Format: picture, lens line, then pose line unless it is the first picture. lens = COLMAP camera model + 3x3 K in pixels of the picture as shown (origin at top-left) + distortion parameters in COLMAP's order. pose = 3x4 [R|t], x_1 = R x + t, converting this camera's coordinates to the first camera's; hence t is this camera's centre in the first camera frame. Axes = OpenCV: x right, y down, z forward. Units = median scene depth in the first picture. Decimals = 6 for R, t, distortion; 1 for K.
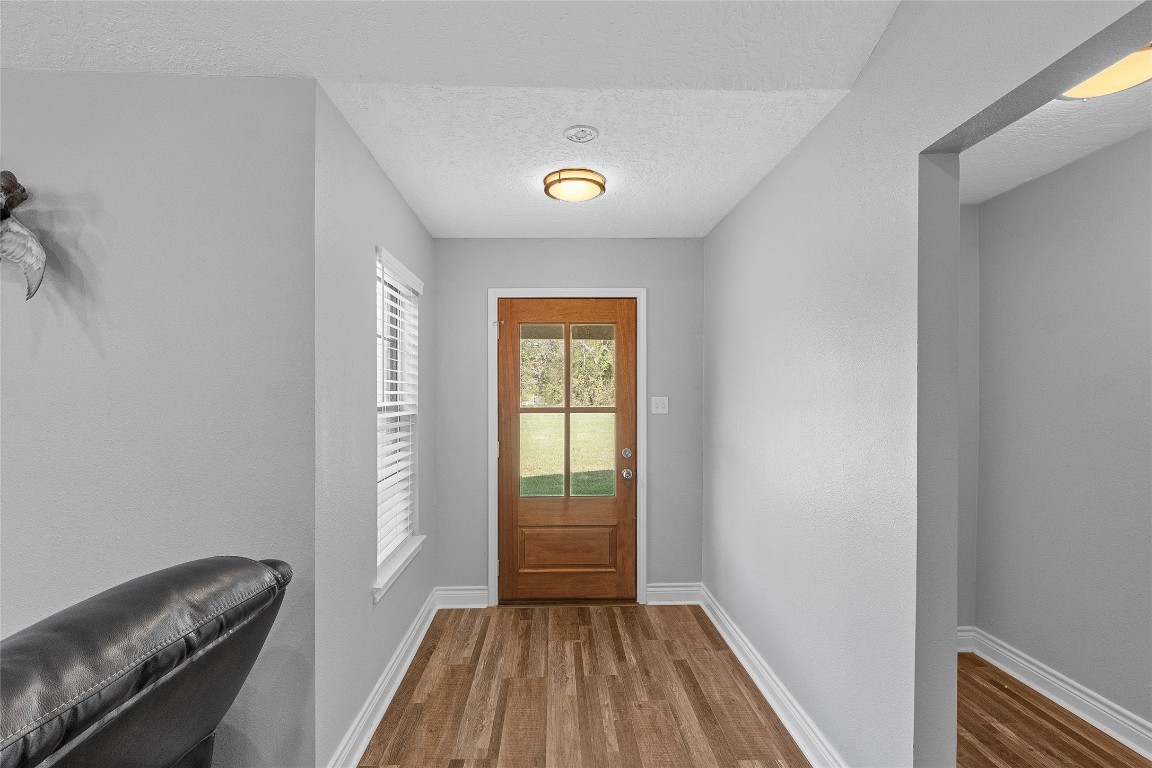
lens RADIAL K [[539.9, 0, 577.1], [0, 539.9, 386.1], [0, 0, 1]] dist [-0.007638, 0.001449]
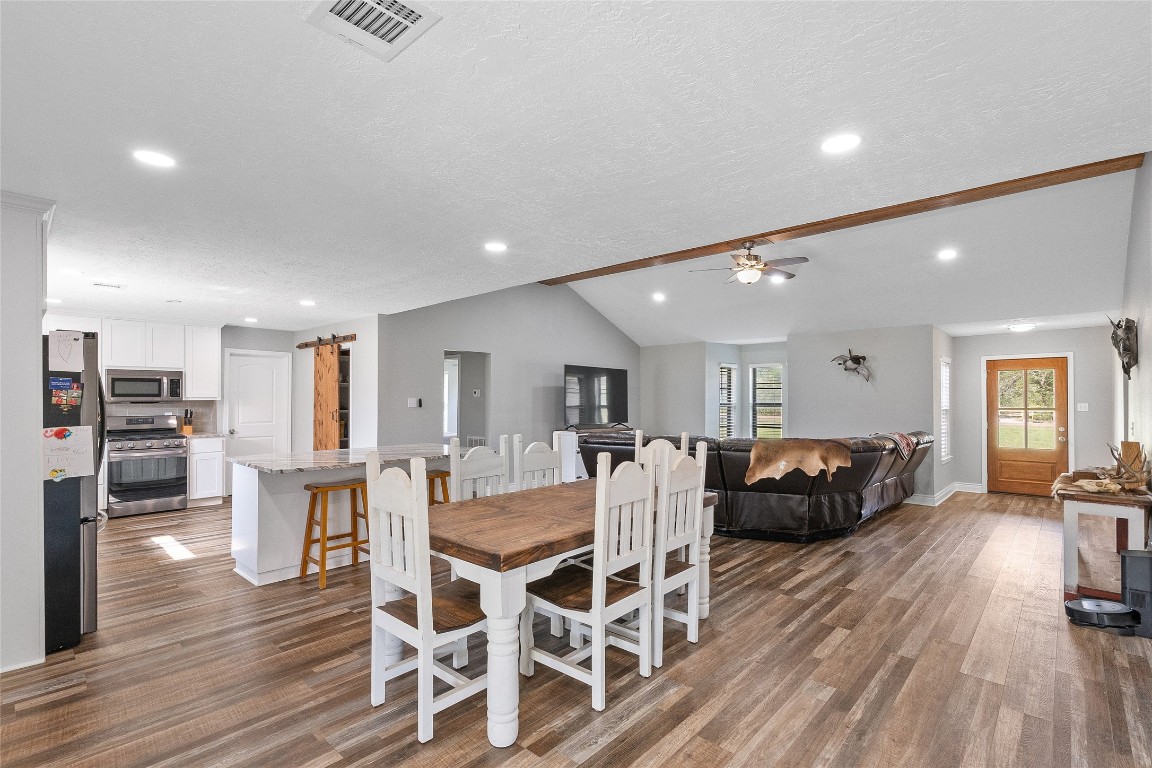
lens RADIAL K [[539.9, 0, 568.9], [0, 539.9, 396.1], [0, 0, 1]] dist [-0.007638, 0.001449]
pose [[0.701504, -0.003254, -0.712658, 0.239731], [0.005832, 0.999982, 0.001175, -0.022680], [0.712642, -0.004980, 0.701511, -1.899162]]
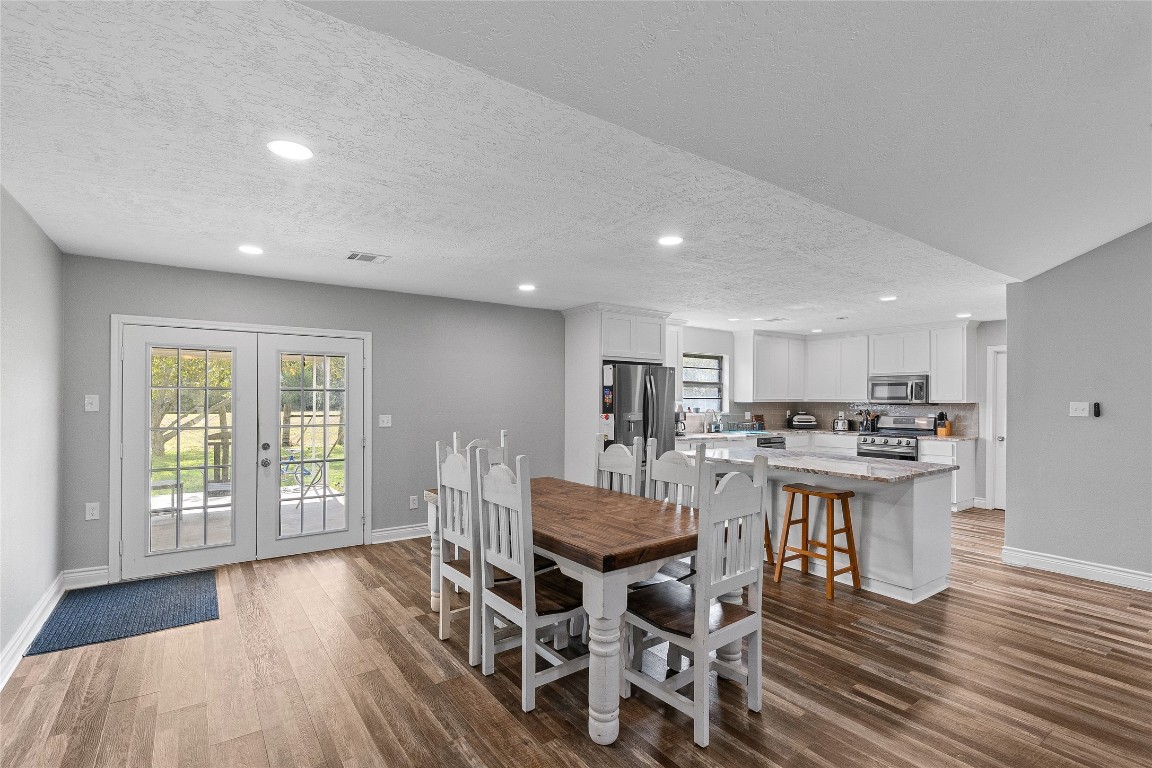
lens RADIAL K [[539.9, 0, 570.0], [0, 539.9, 382.2], [0, 0, 1]] dist [-0.007638, 0.001449]
pose [[-0.841274, -0.022548, -0.540138, 0.088601], [-0.003160, 0.999318, -0.036795, -0.011604], [0.540600, -0.029247, -0.840771, -0.530819]]
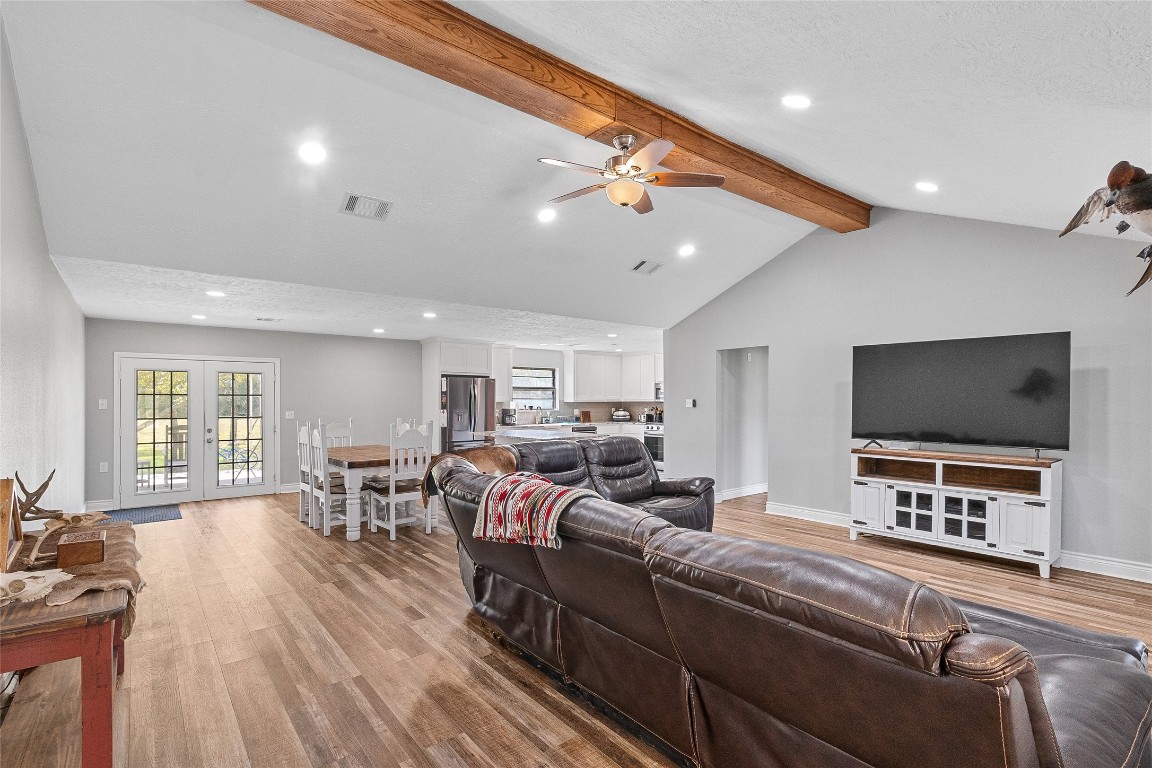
lens RADIAL K [[539.9, 0, 574.5], [0, 539.9, 388.4], [0, 0, 1]] dist [-0.007638, 0.001449]
pose [[-0.801545, -0.014362, -0.597762, 0.117083], [0.005488, 0.999493, -0.031372, 0.007491], [0.597909, -0.028427, -0.801060, 0.531526]]
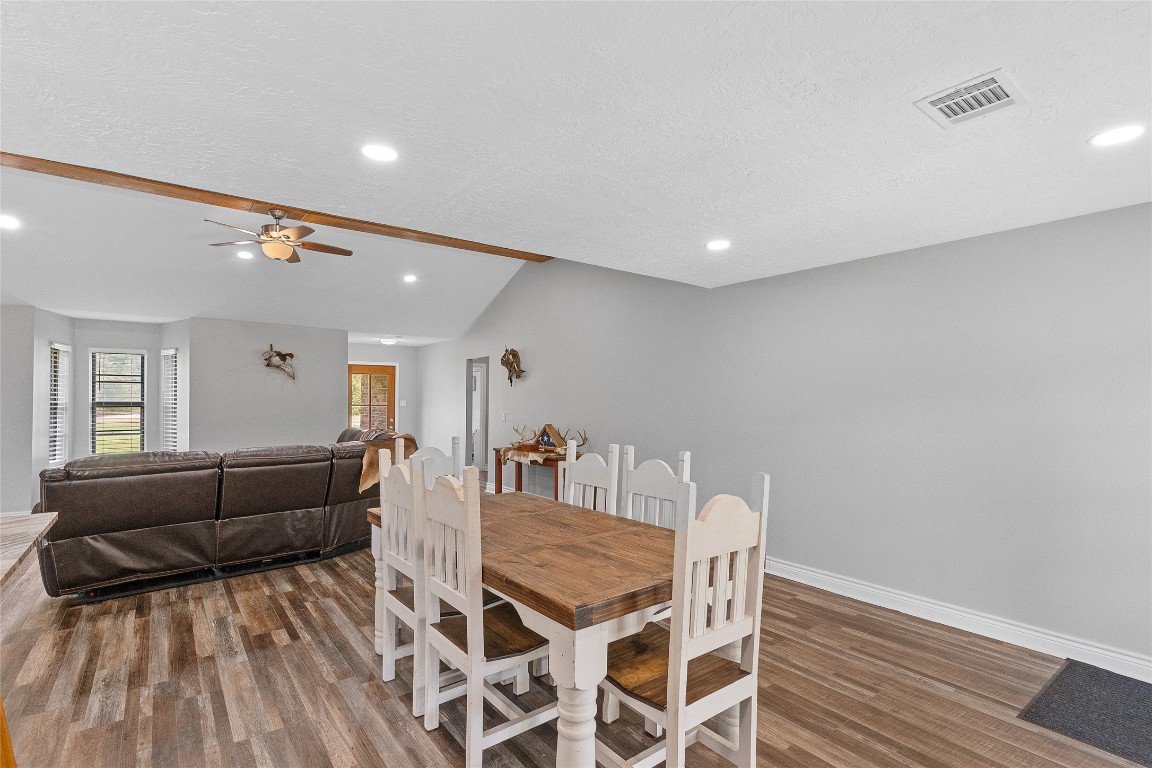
lens RADIAL K [[539.9, 0, 572.5], [0, 539.9, 402.8], [0, 0, 1]] dist [-0.007638, 0.001449]
pose [[0.818990, 0.001082, 0.573807, -0.770787], [-0.012100, 0.999808, 0.015385, -0.026471], [-0.573681, -0.019544, 0.818846, -1.911768]]
